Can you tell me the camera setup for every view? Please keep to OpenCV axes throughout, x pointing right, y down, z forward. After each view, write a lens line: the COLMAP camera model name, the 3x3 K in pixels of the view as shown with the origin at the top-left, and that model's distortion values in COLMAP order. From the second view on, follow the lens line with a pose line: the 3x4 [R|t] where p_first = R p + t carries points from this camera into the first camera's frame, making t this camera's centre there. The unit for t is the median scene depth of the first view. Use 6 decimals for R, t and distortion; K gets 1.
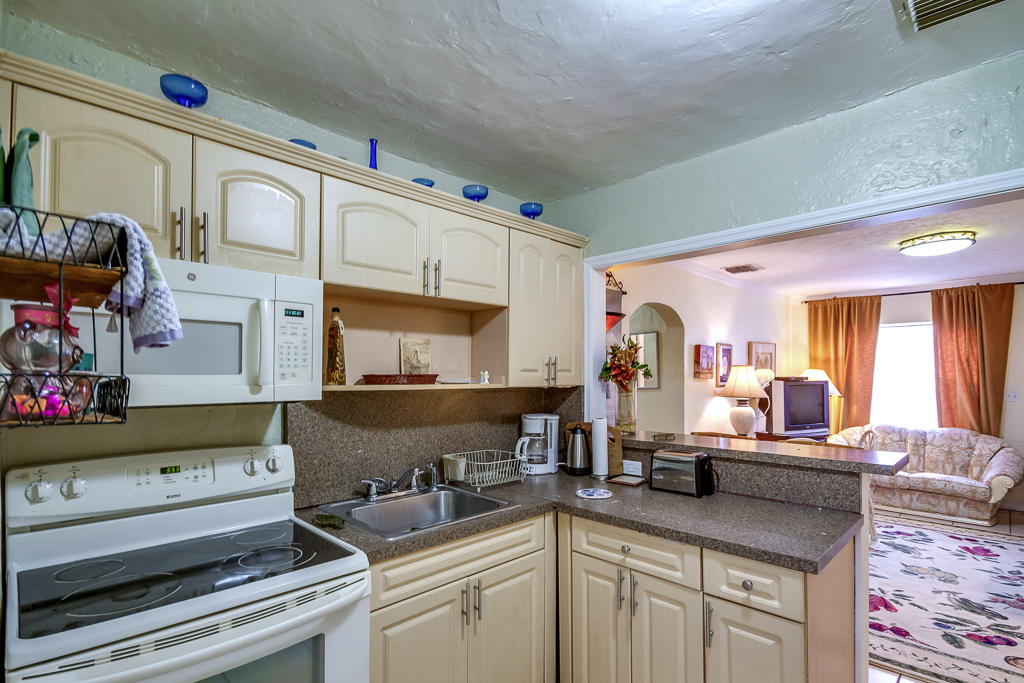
lens RADIAL K [[483.1, 0, 494.0], [0, 483.1, 374.6], [0, 0, 1]] dist [0.000878, -0.013893]
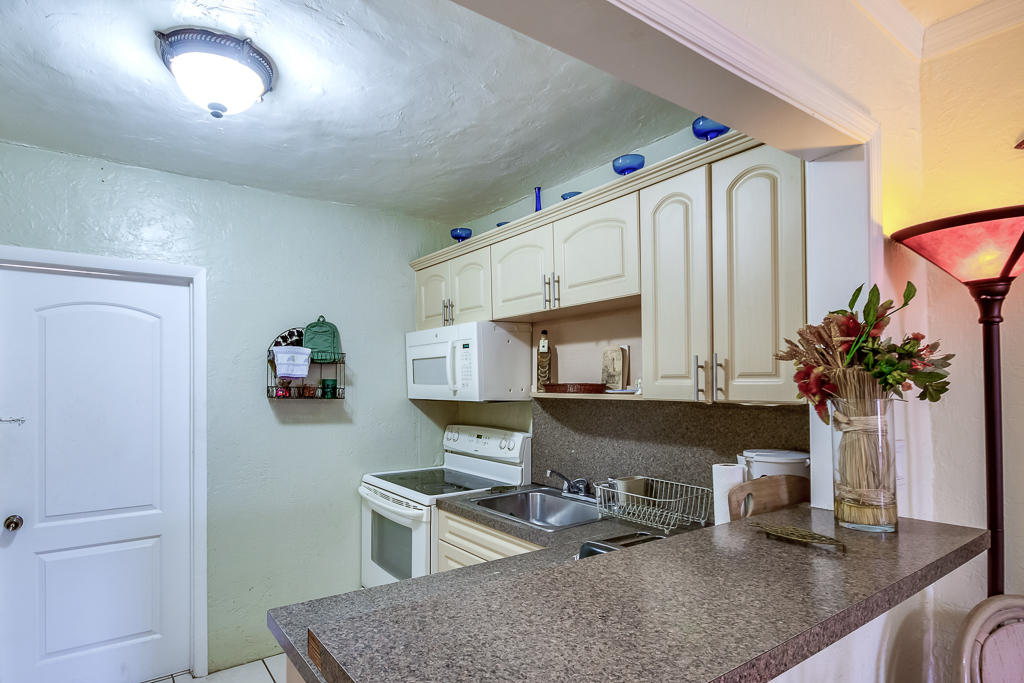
lens RADIAL K [[529.6, 0, 487.9], [0, 529.6, 377.0], [0, 0, 1]] dist [-0.003607, -0.002428]
pose [[-0.129230, -0.011491, -0.991548, 1.002380], [0.008555, 0.999883, -0.012702, -0.001356], [0.991578, -0.010124, -0.129116, 0.983613]]
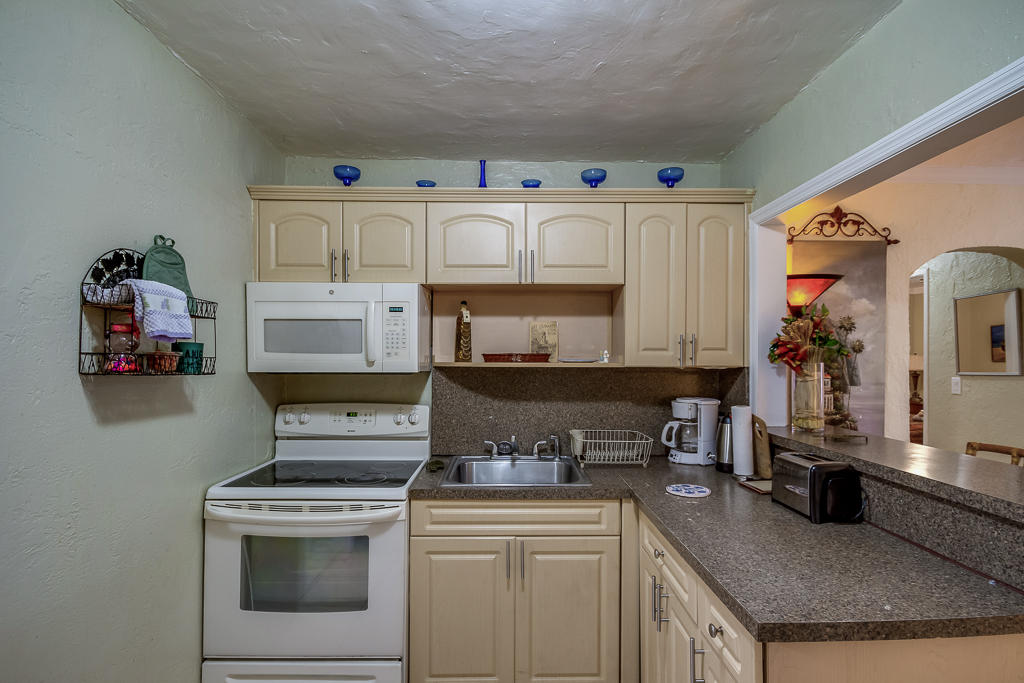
lens RADIAL K [[462.1, 0, 511.1], [0, 462.1, 355.0], [0, 0, 1]] dist [-0.012762, -0.000352]
pose [[0.737637, 0.000364, -0.675197, 0.553766], [-0.000486, 1.000000, 0.000009, 0.002813], [0.675197, 0.000322, 0.737637, 0.182118]]
